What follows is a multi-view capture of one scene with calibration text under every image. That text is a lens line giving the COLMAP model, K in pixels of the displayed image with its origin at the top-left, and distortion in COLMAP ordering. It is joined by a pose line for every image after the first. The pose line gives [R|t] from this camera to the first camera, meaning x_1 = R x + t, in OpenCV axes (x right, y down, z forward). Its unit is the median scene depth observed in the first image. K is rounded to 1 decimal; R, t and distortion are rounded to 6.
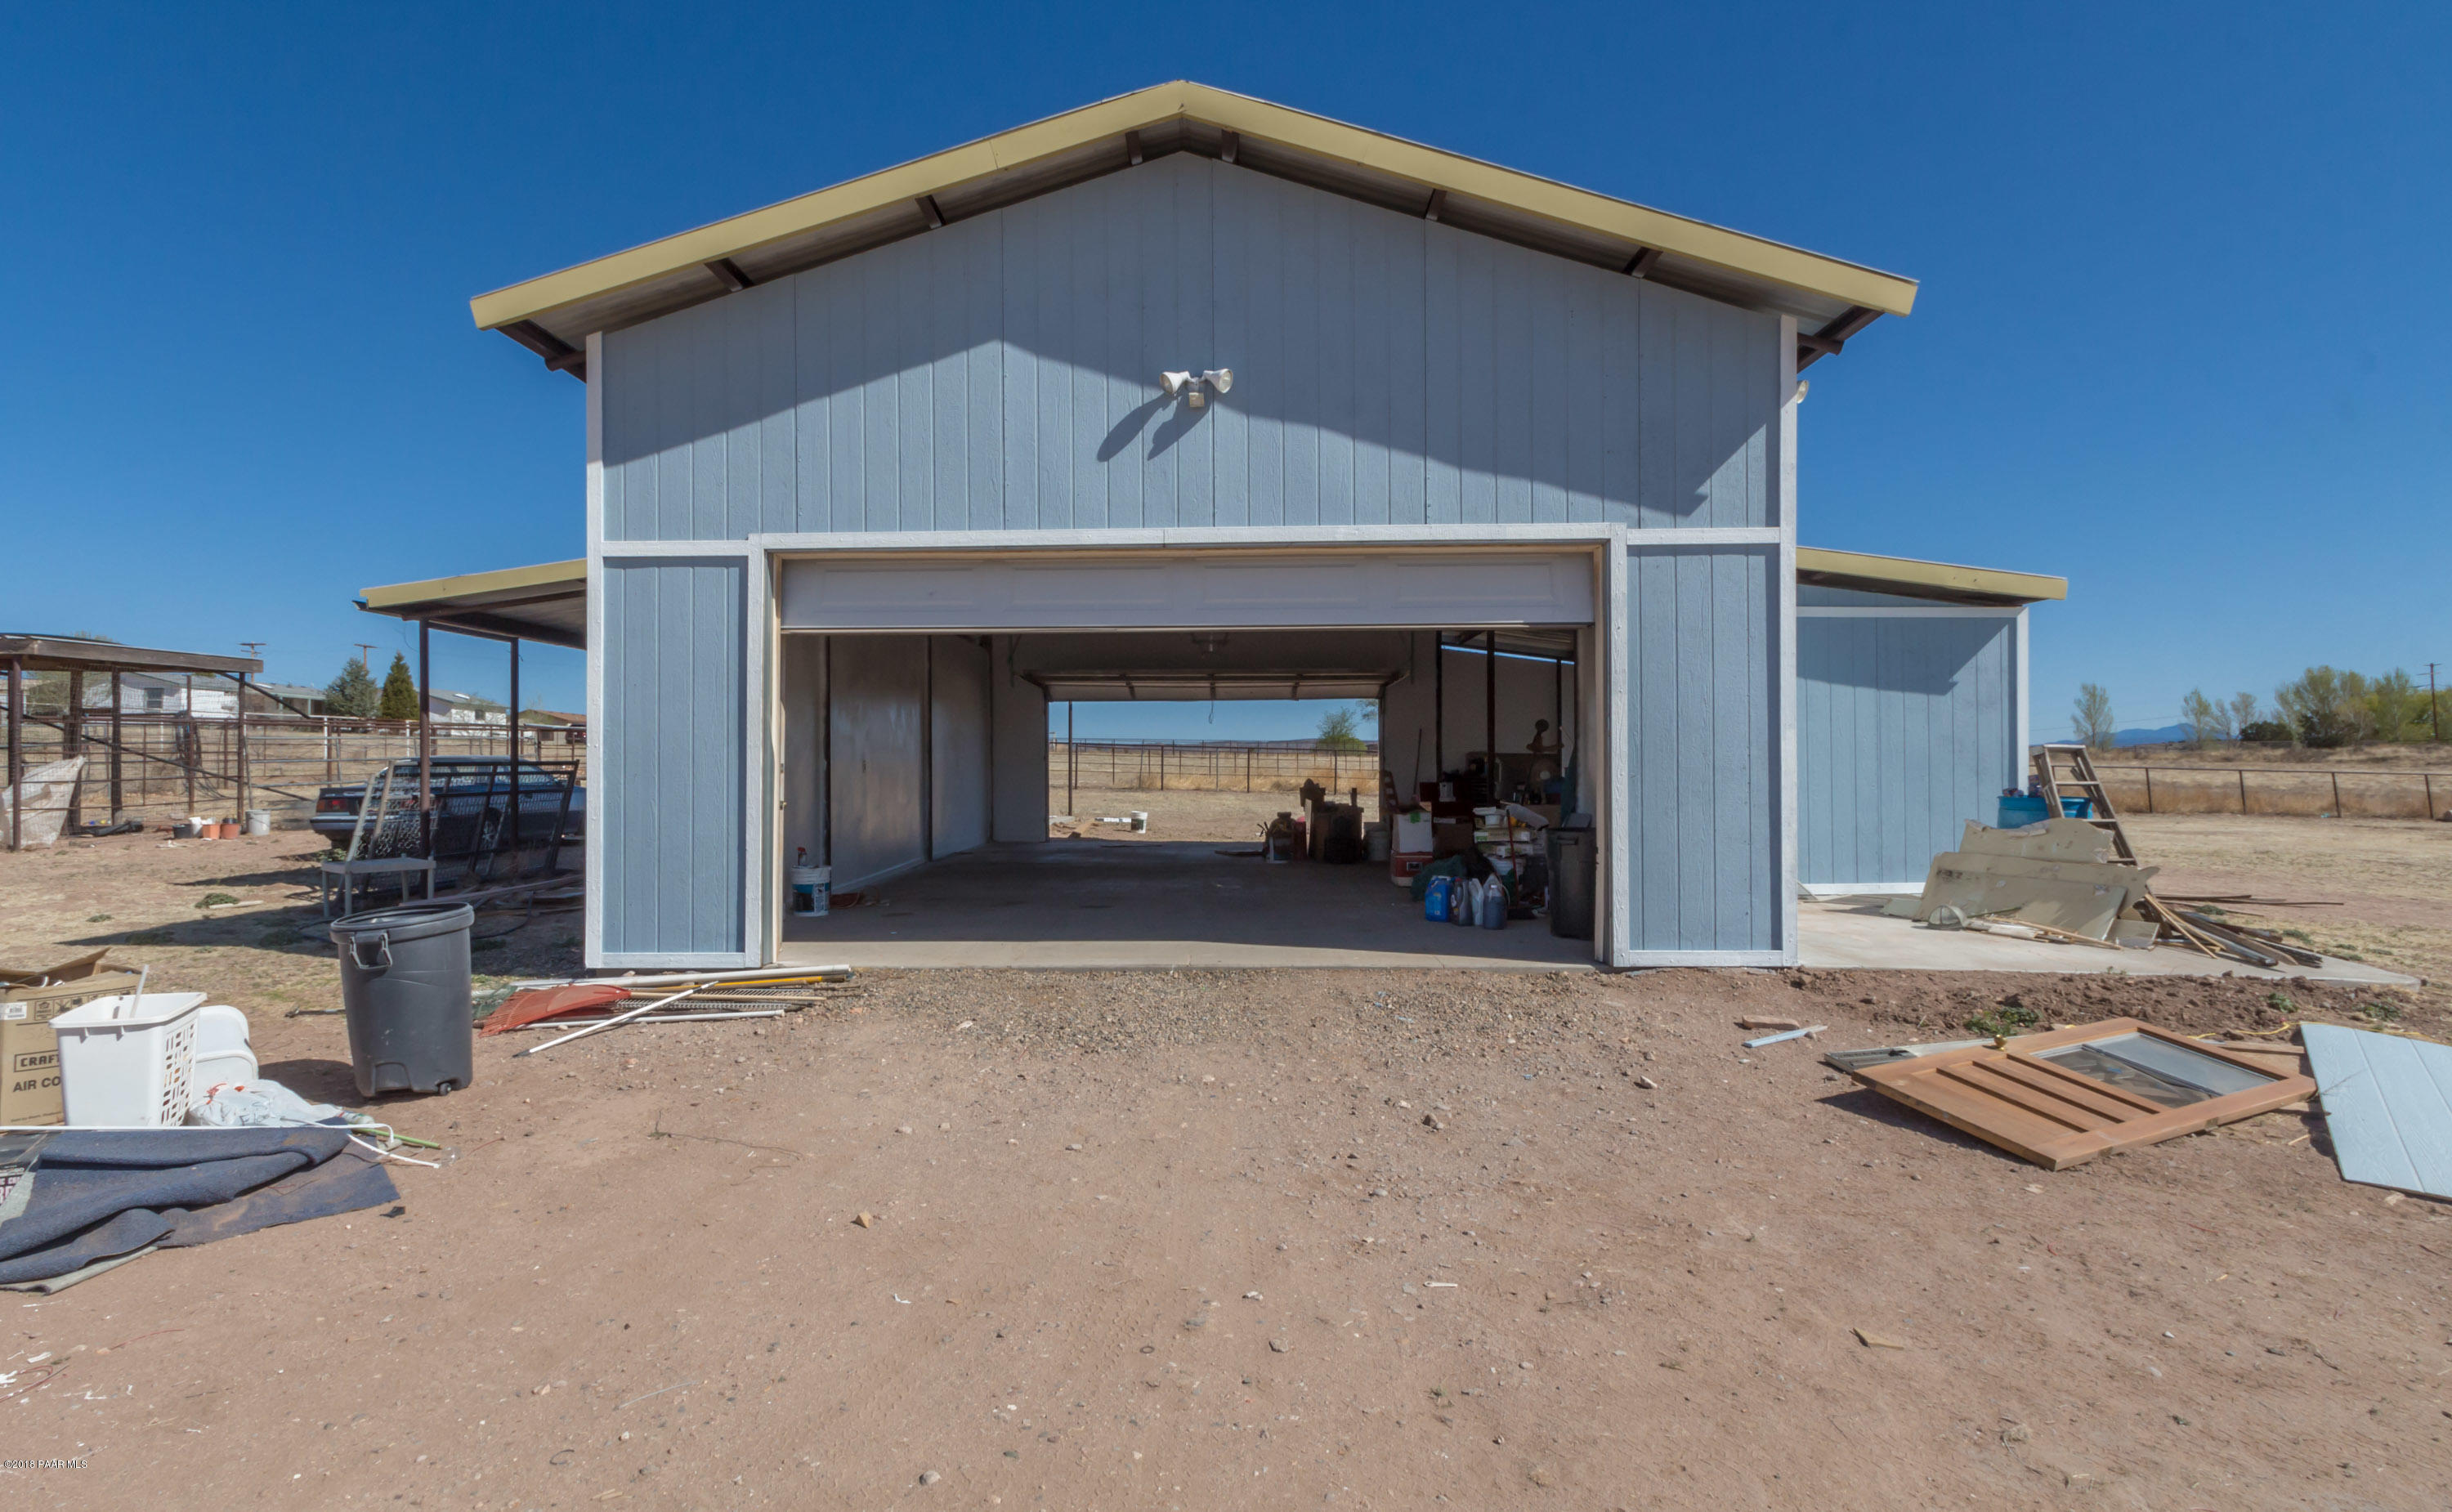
lens RADIAL K [[1249.4, 0, 1226.0], [0, 1249.4, 756.0], [0, 0, 1]] dist [-0.002156, -0.000154]
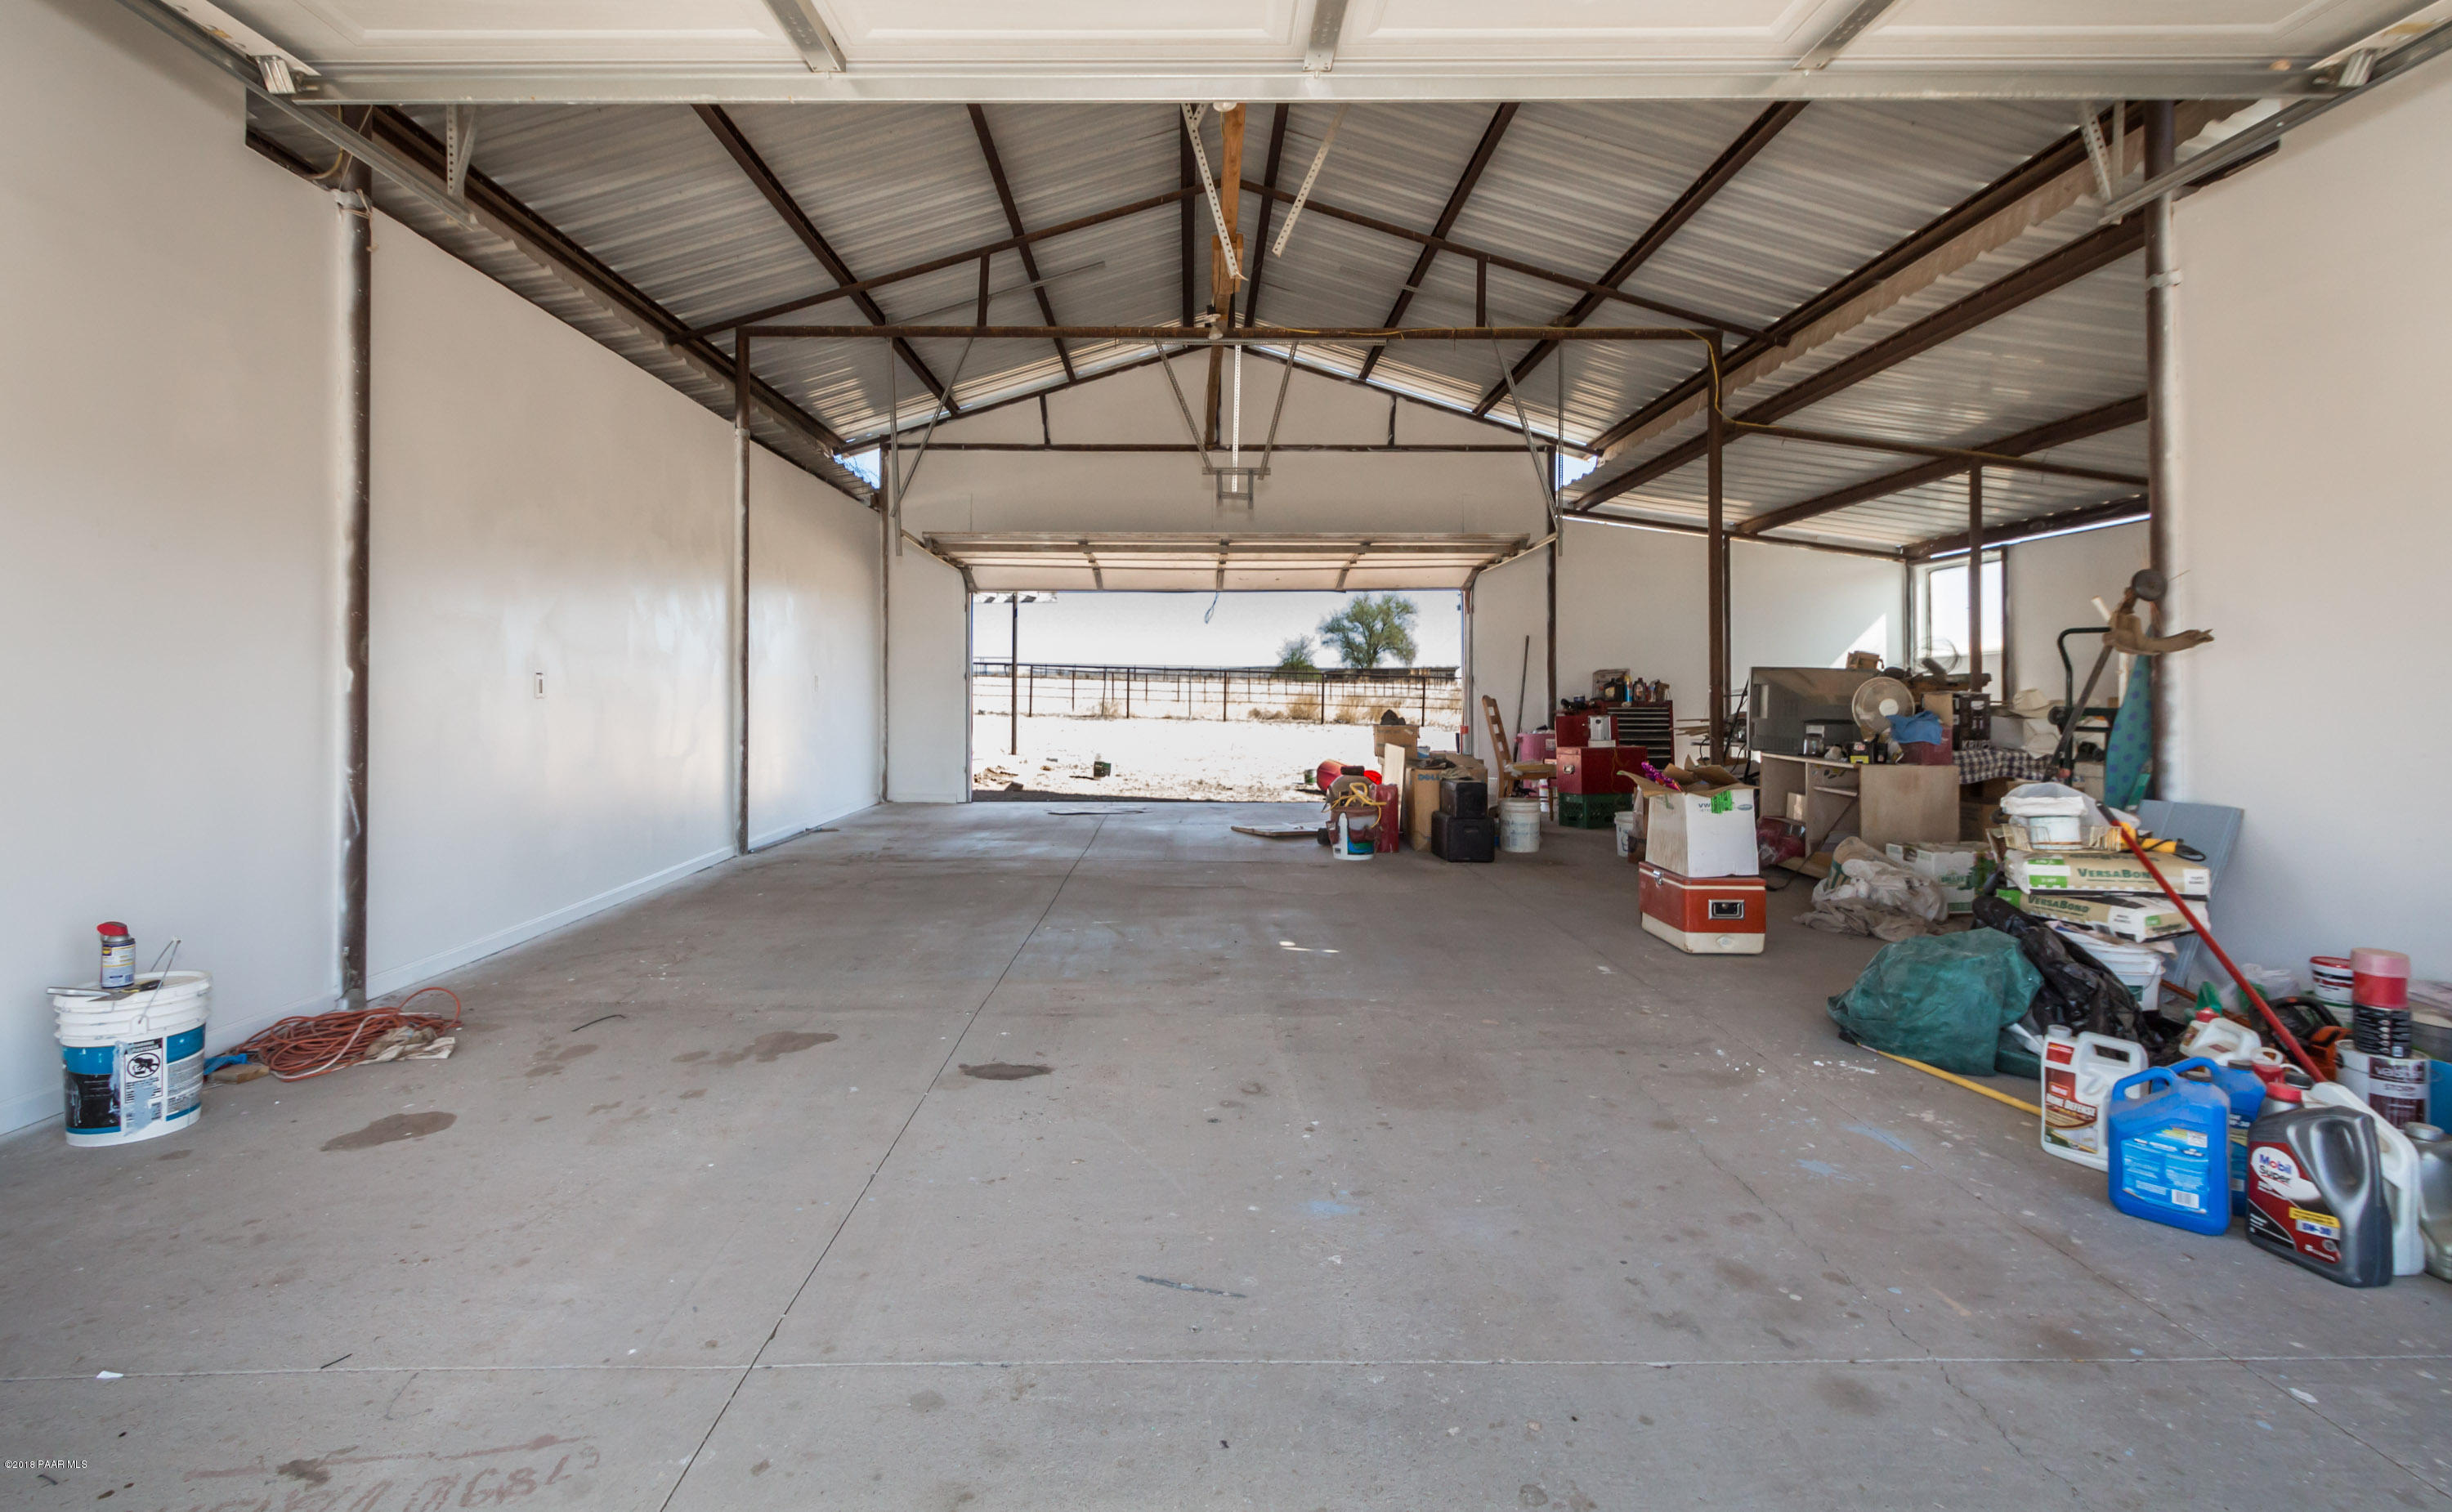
lens RADIAL K [[1194.9, 0, 1221.7], [0, 1194.9, 680.5], [0, 0, 1]] dist [0.000712, -0.000681]
pose [[0.999482, 0.002930, 0.032037, -0.028043], [-0.002868, 0.999994, -0.001974, 0.004159], [-0.032042, 0.001881, 0.999485, 0.347852]]
